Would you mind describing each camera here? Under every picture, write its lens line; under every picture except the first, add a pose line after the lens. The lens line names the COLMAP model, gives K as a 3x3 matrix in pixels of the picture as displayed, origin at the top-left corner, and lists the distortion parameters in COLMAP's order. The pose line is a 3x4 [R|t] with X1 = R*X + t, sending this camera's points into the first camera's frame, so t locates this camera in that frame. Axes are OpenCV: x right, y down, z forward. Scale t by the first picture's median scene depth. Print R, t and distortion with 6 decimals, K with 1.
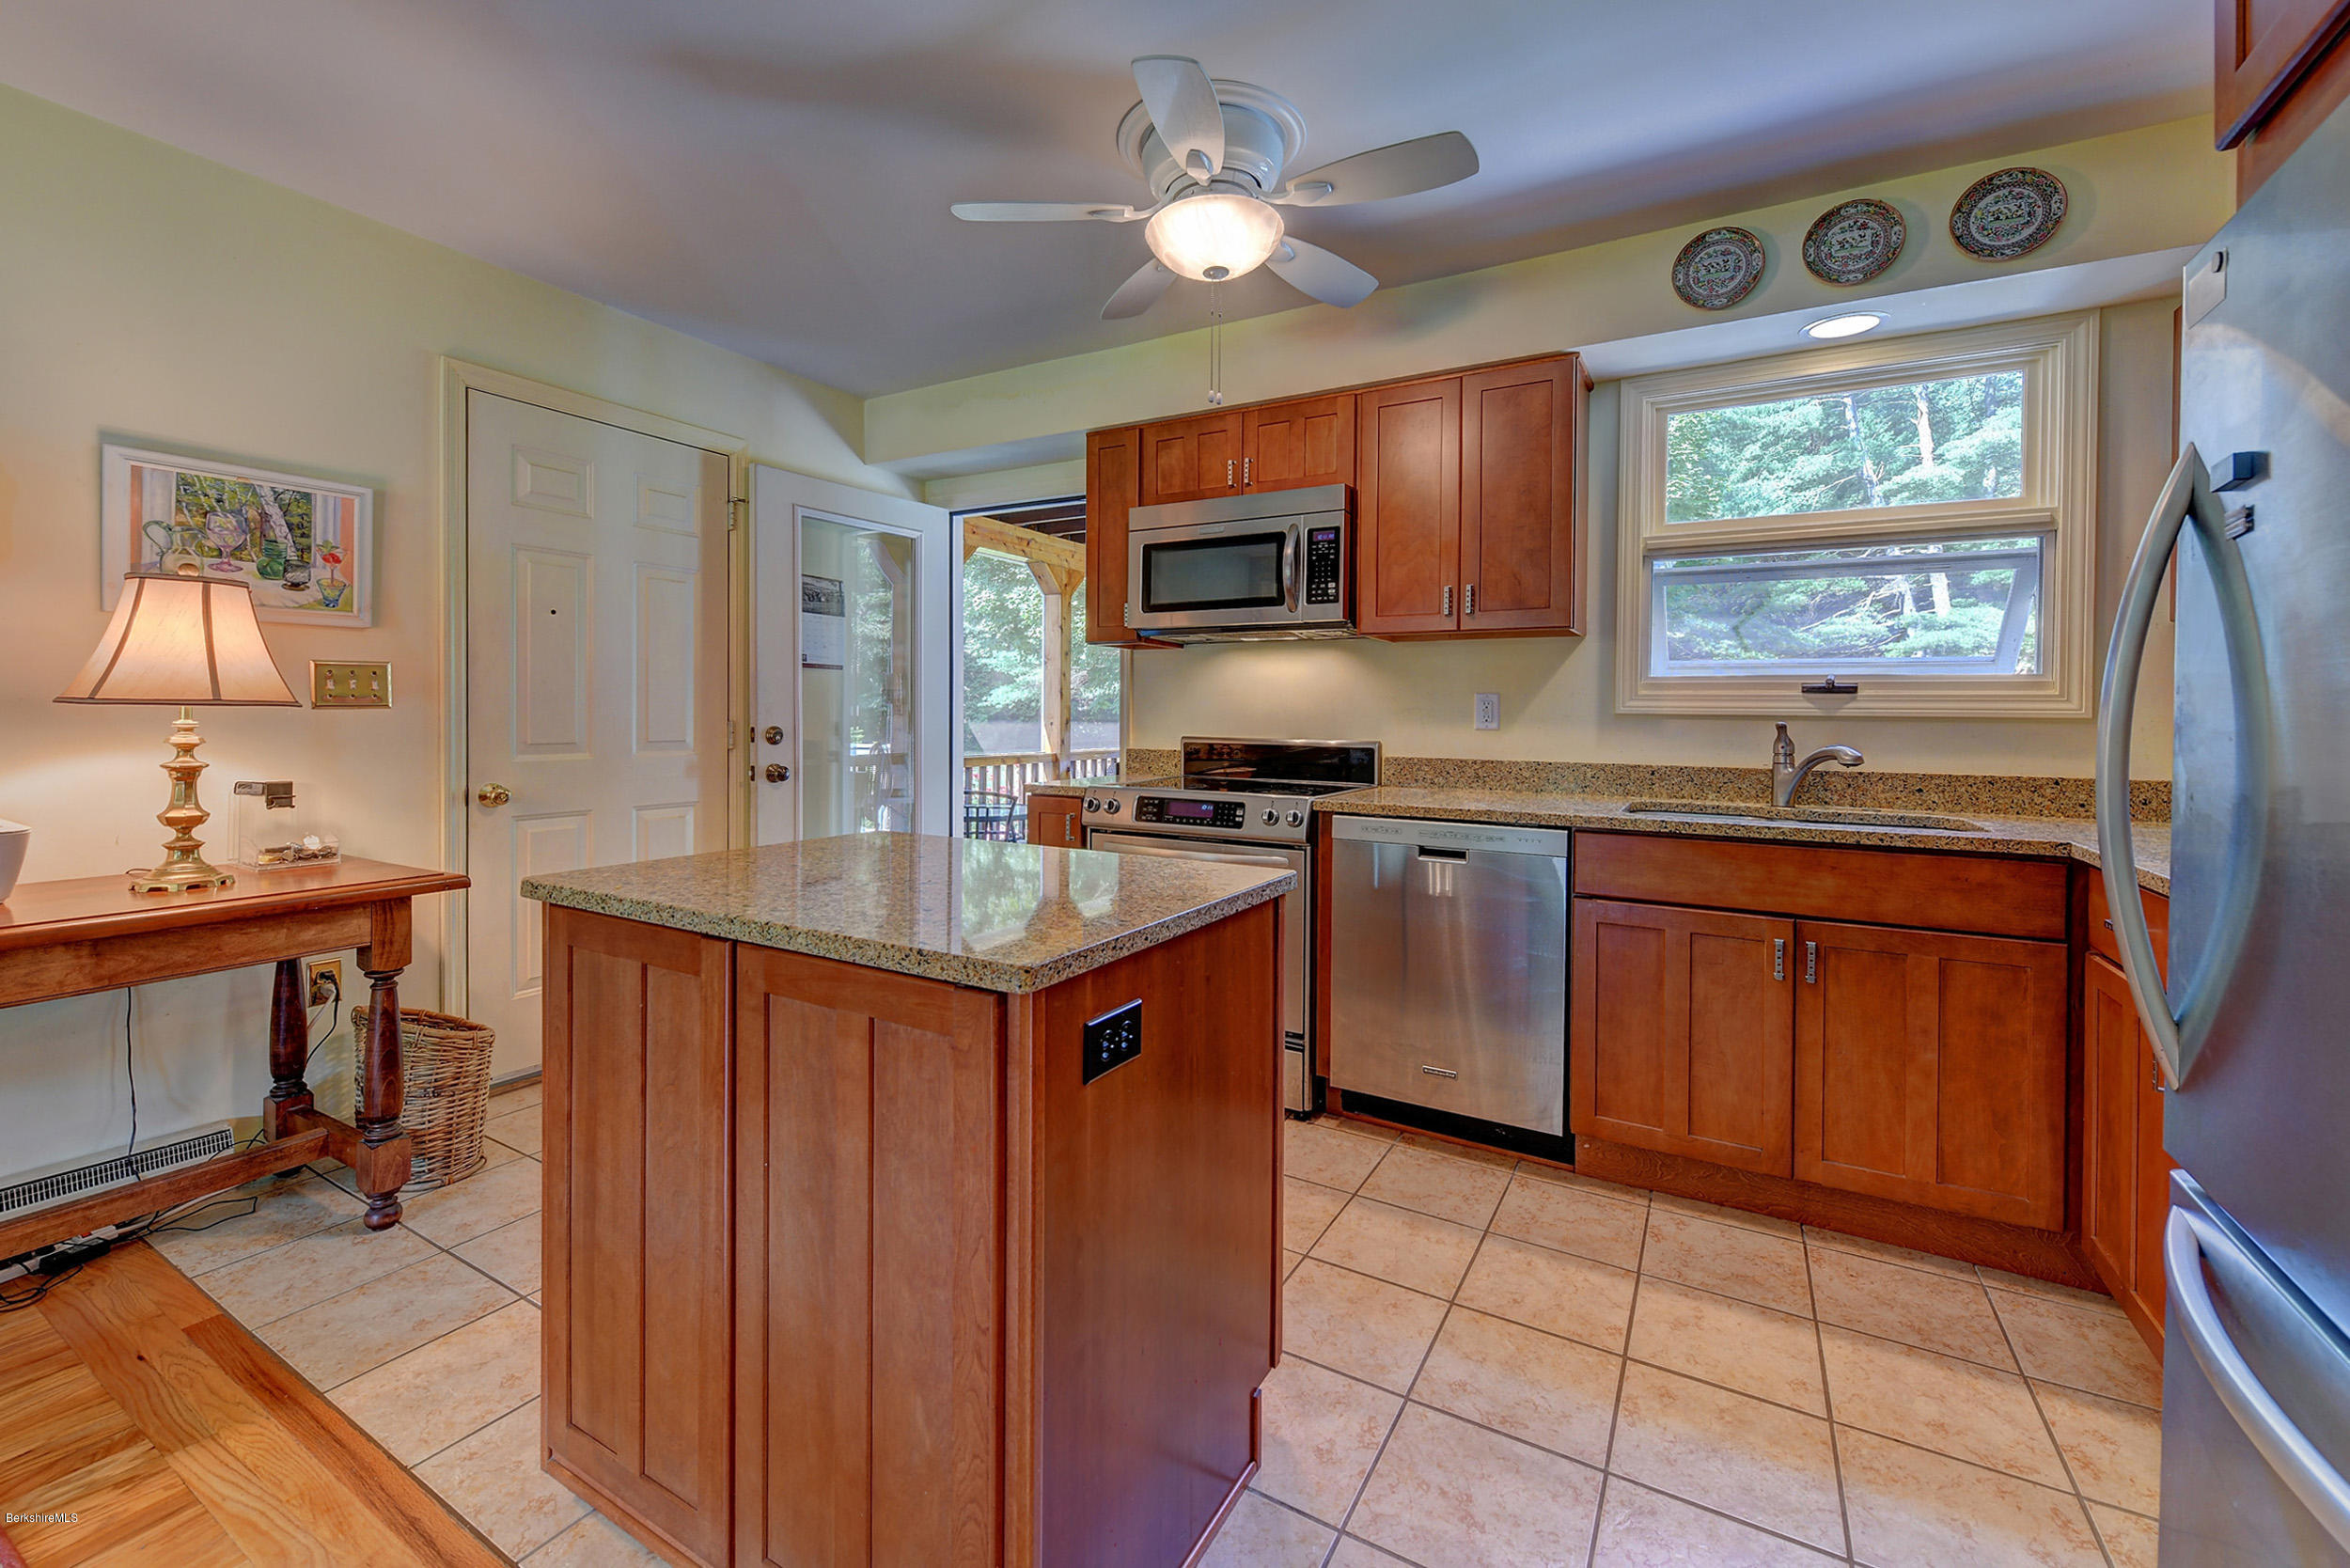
lens RADIAL K [[942.1, 0, 1195.1], [0, 942.1, 726.5], [0, 0, 1]] dist [0.000097, -0.001816]
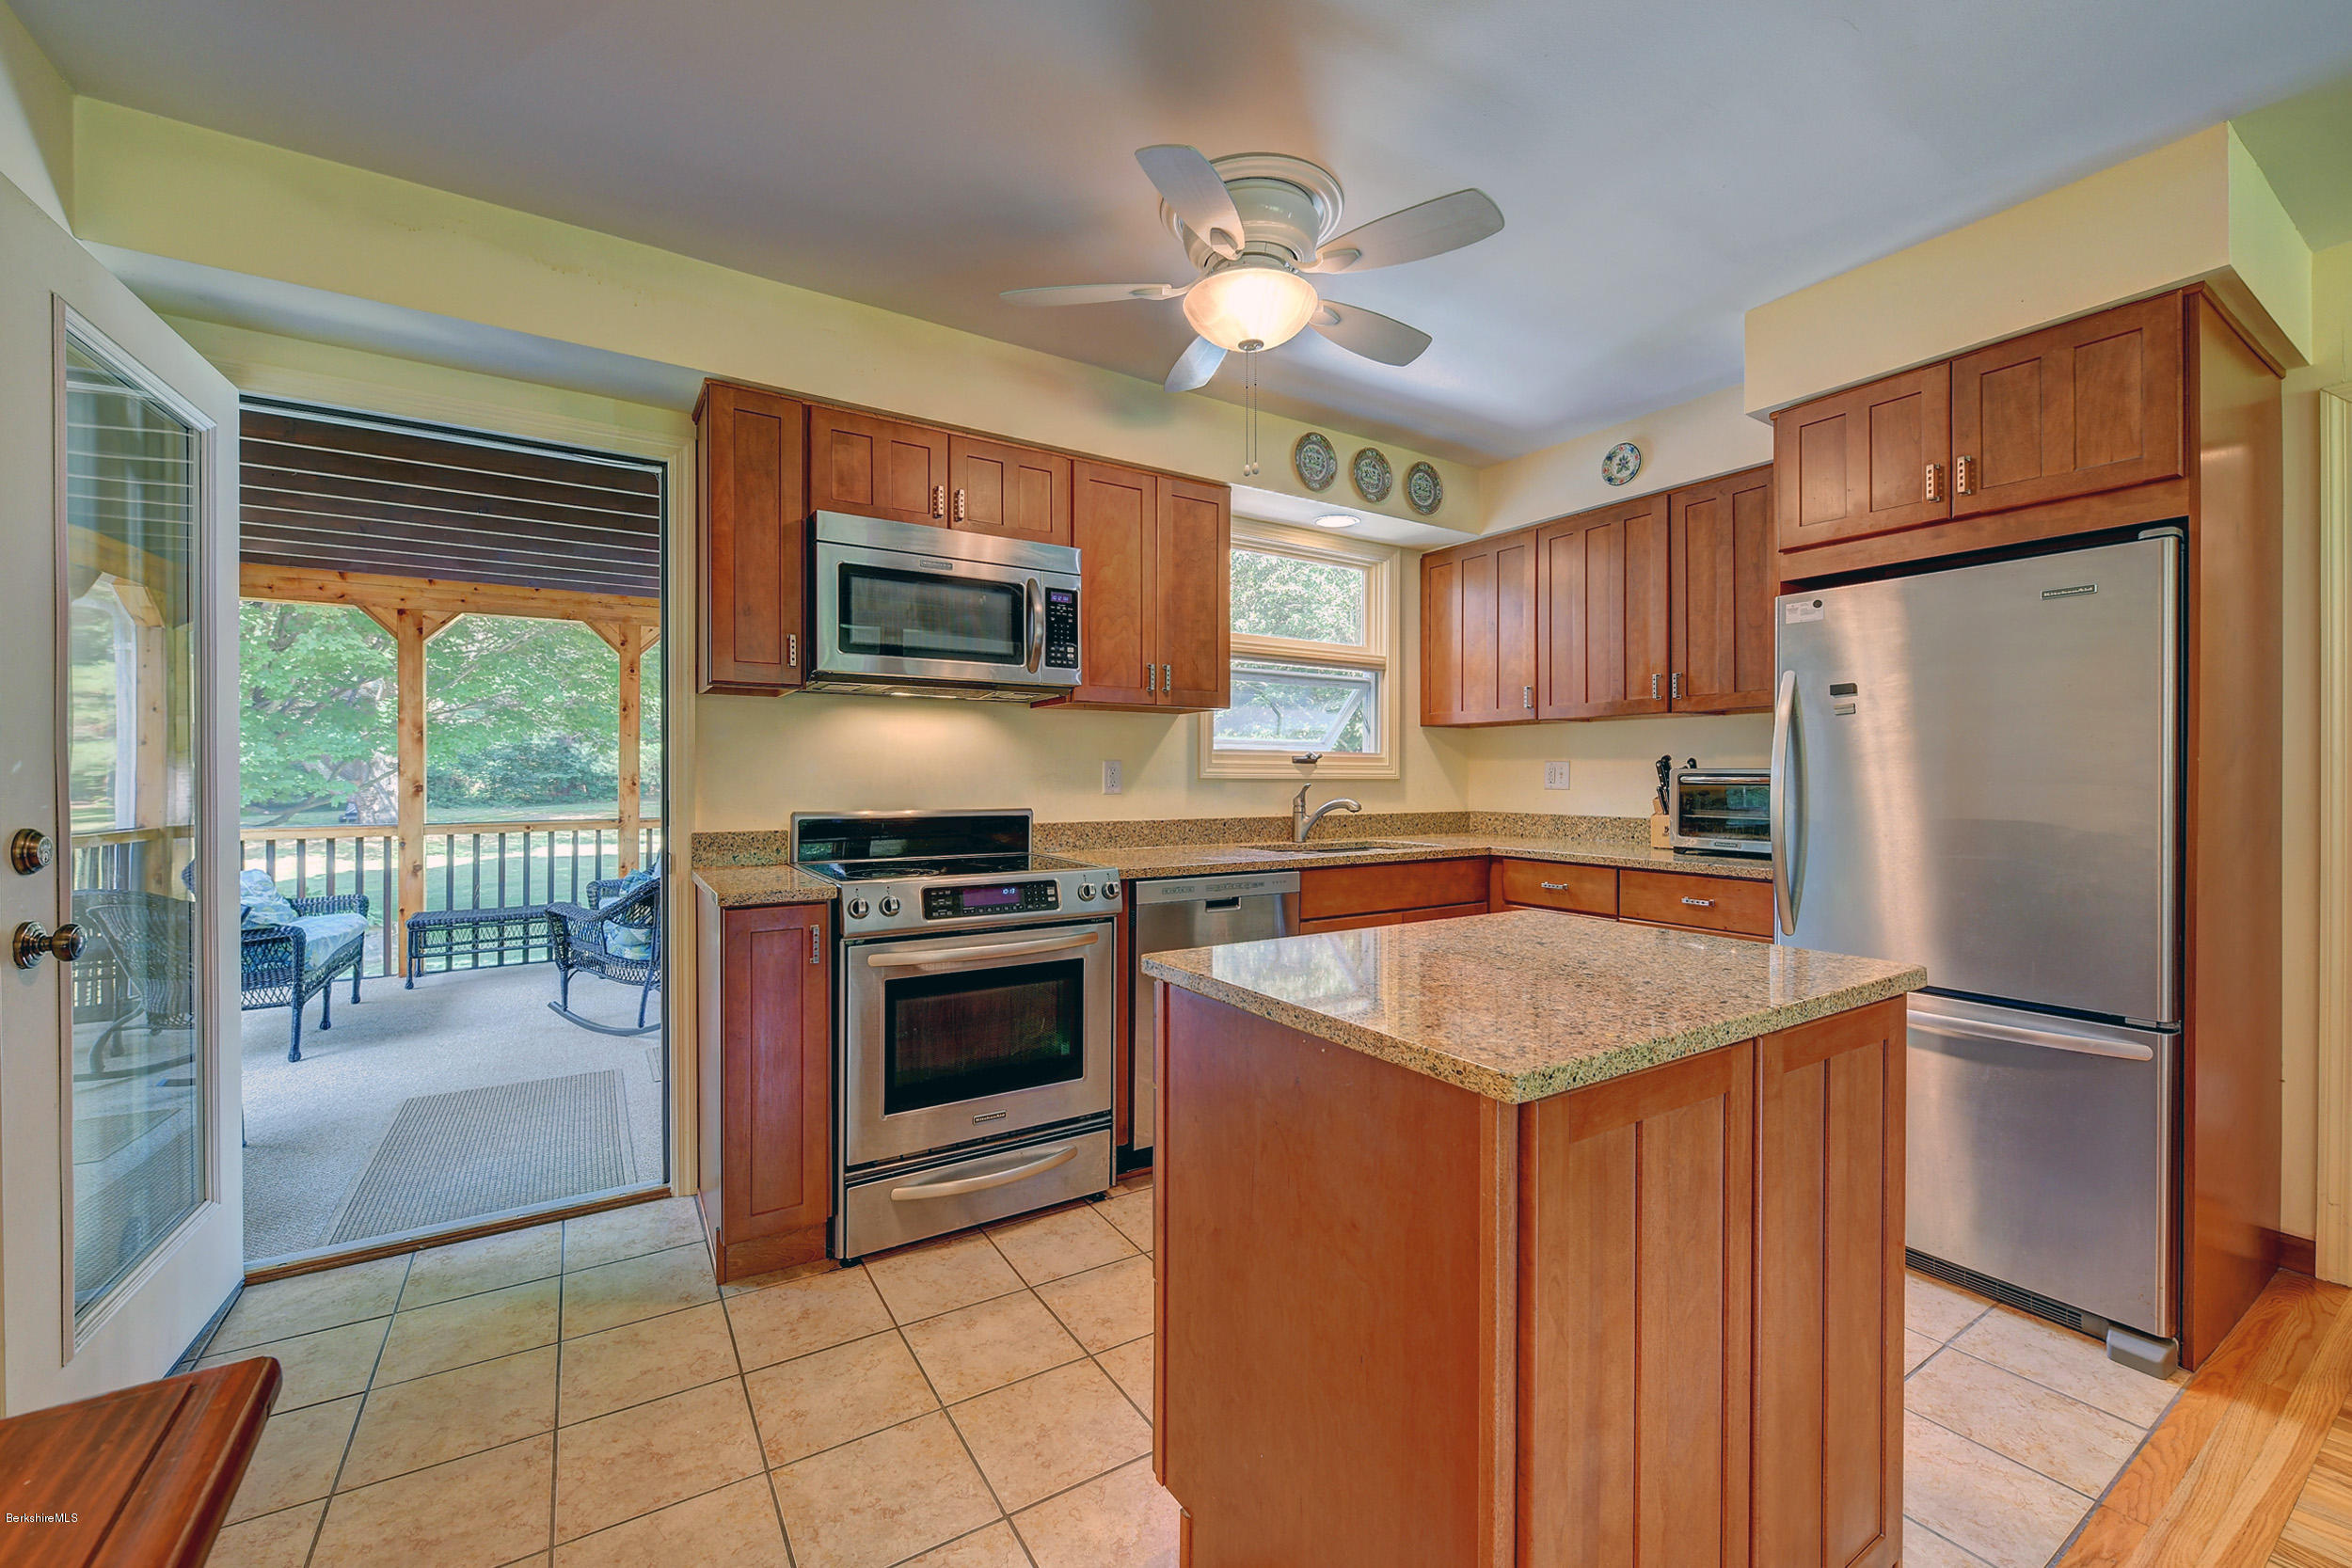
lens RADIAL K [[942.7, 0, 1175.1], [0, 942.7, 776.4], [0, 0, 1]] dist [0.000097, -0.001816]
pose [[0.481845, -0.007426, 0.876225, -0.695774], [0.012025, 0.999926, 0.001861, -0.020134], [-0.876174, 0.009640, 0.481899, 0.456665]]
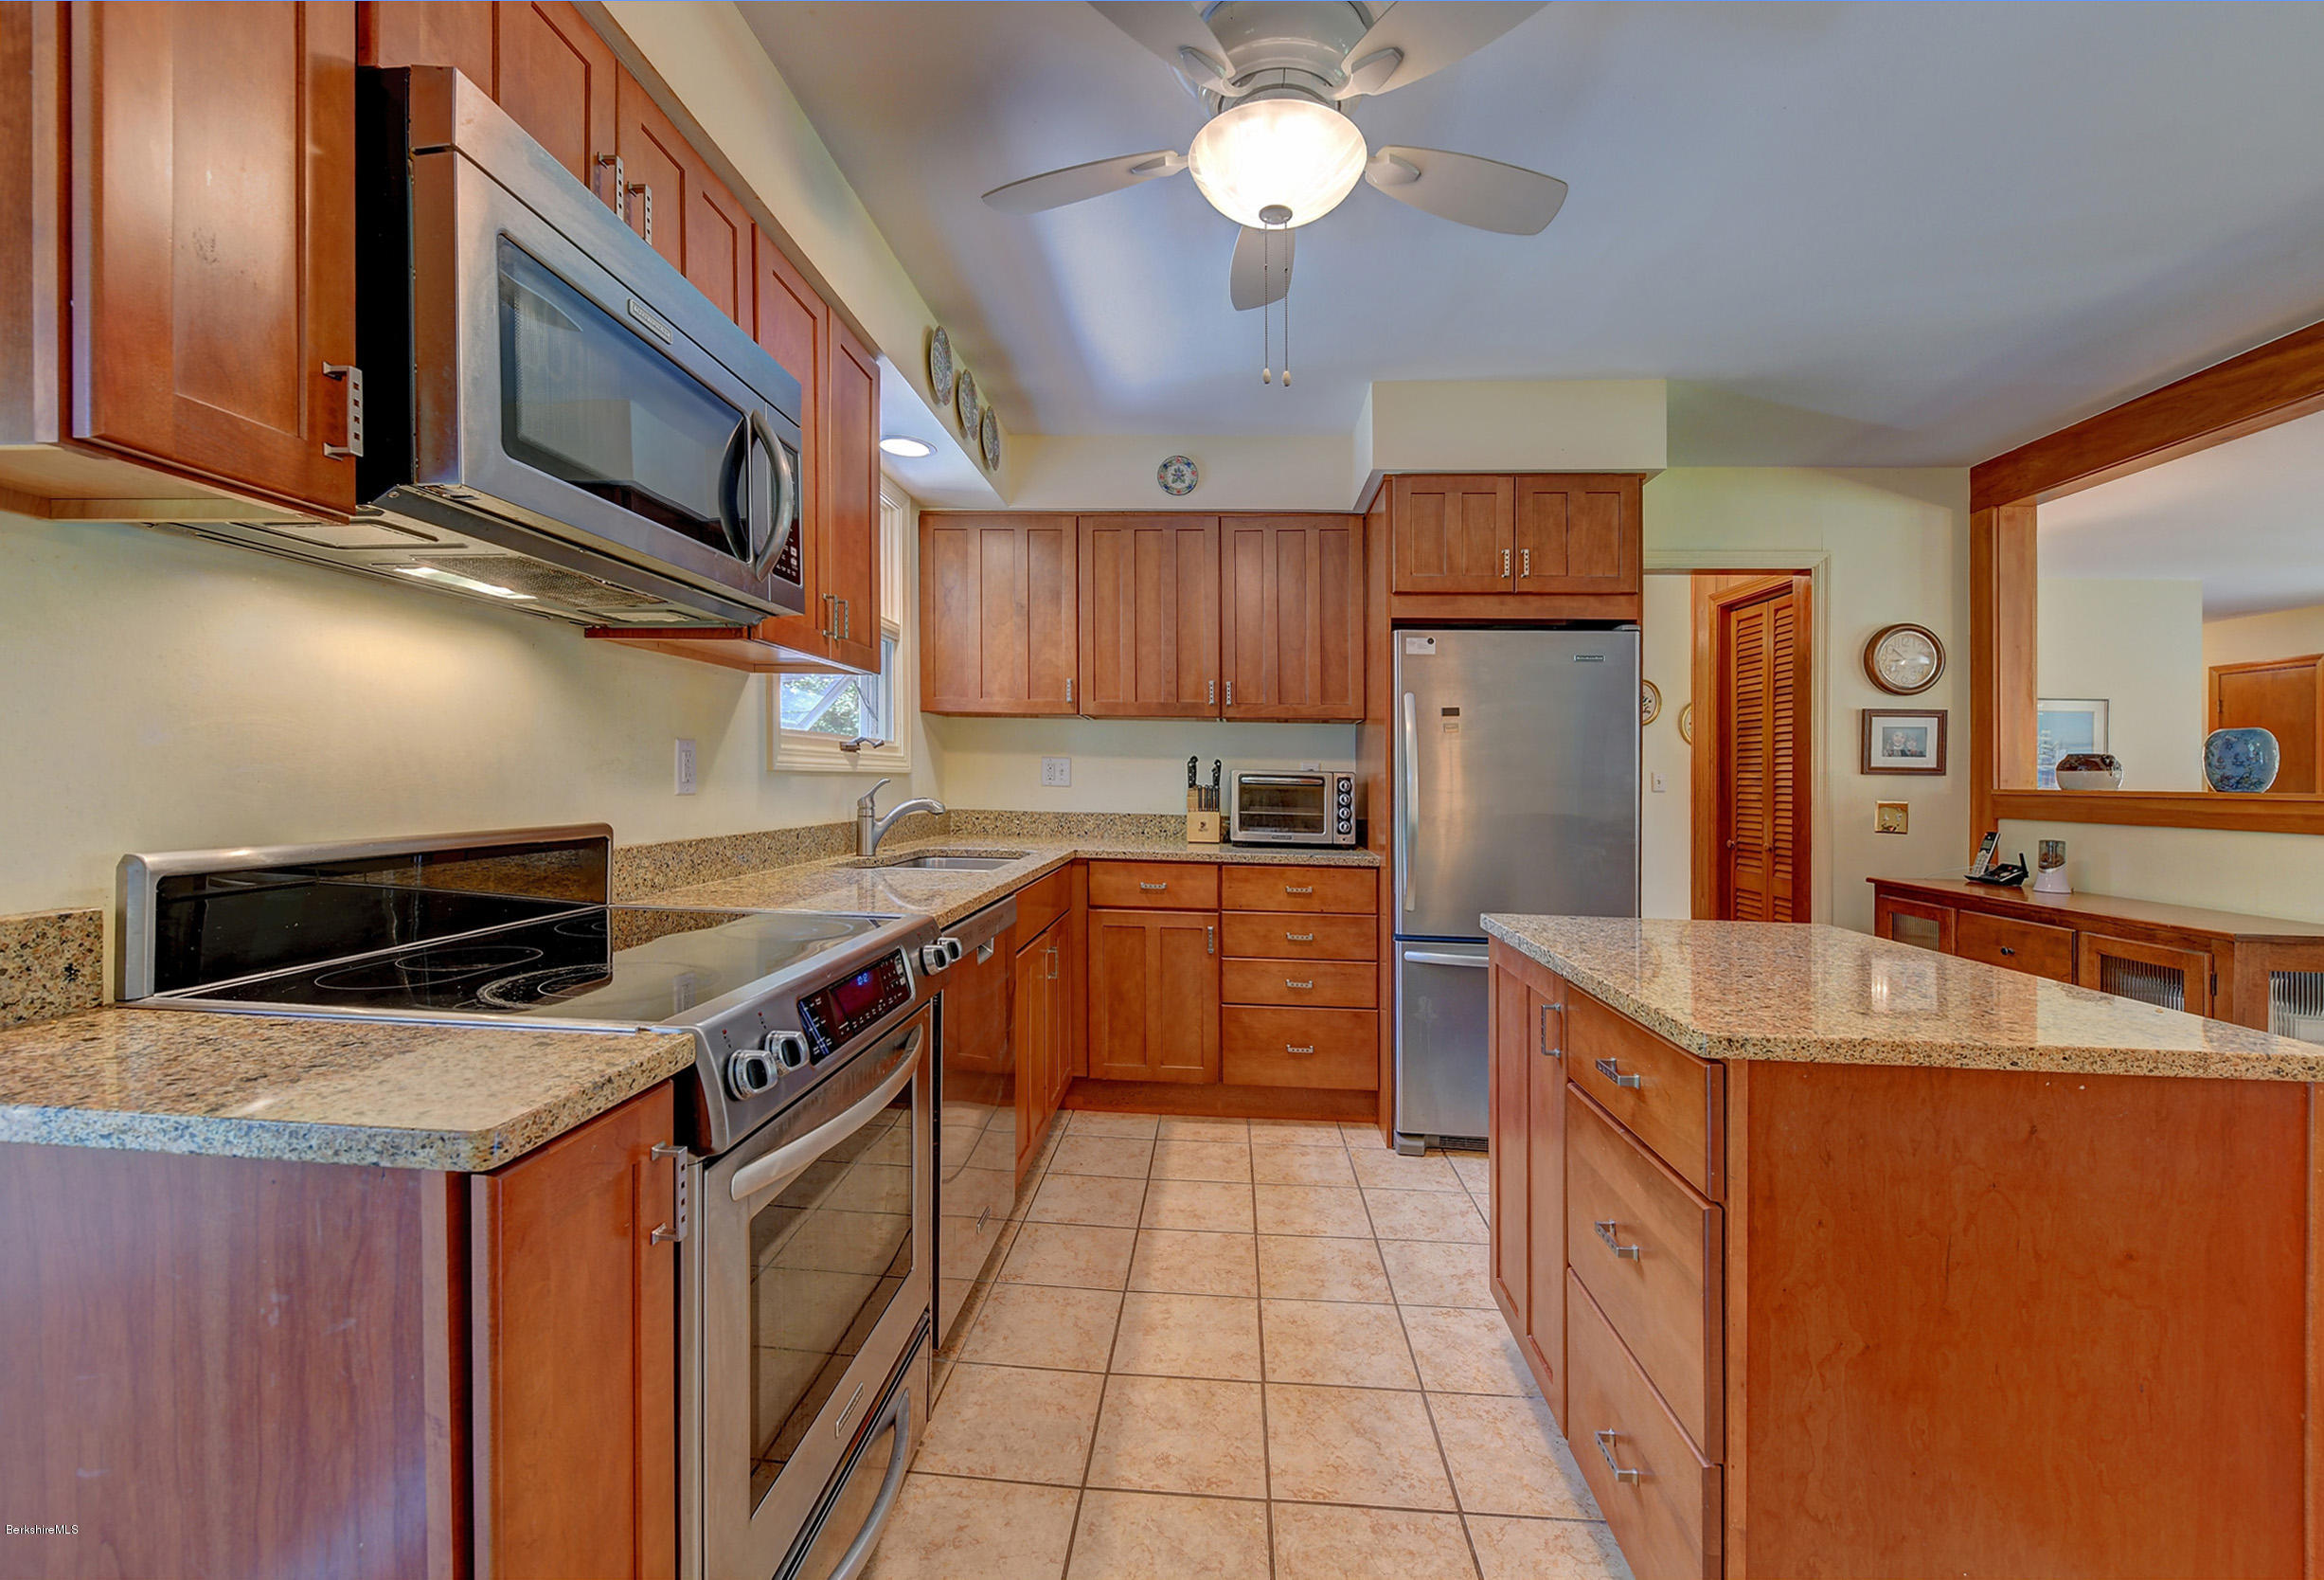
lens RADIAL K [[959.3, 0, 1156.4], [0, 959.3, 762.9], [0, 0, 1]] dist [-0.000085, -0.001839]
pose [[-0.417482, -0.006153, 0.908664, -0.504629], [-0.015834, 0.999875, -0.000504, -0.026578], [-0.908547, -0.014598, -0.417527, 1.109475]]
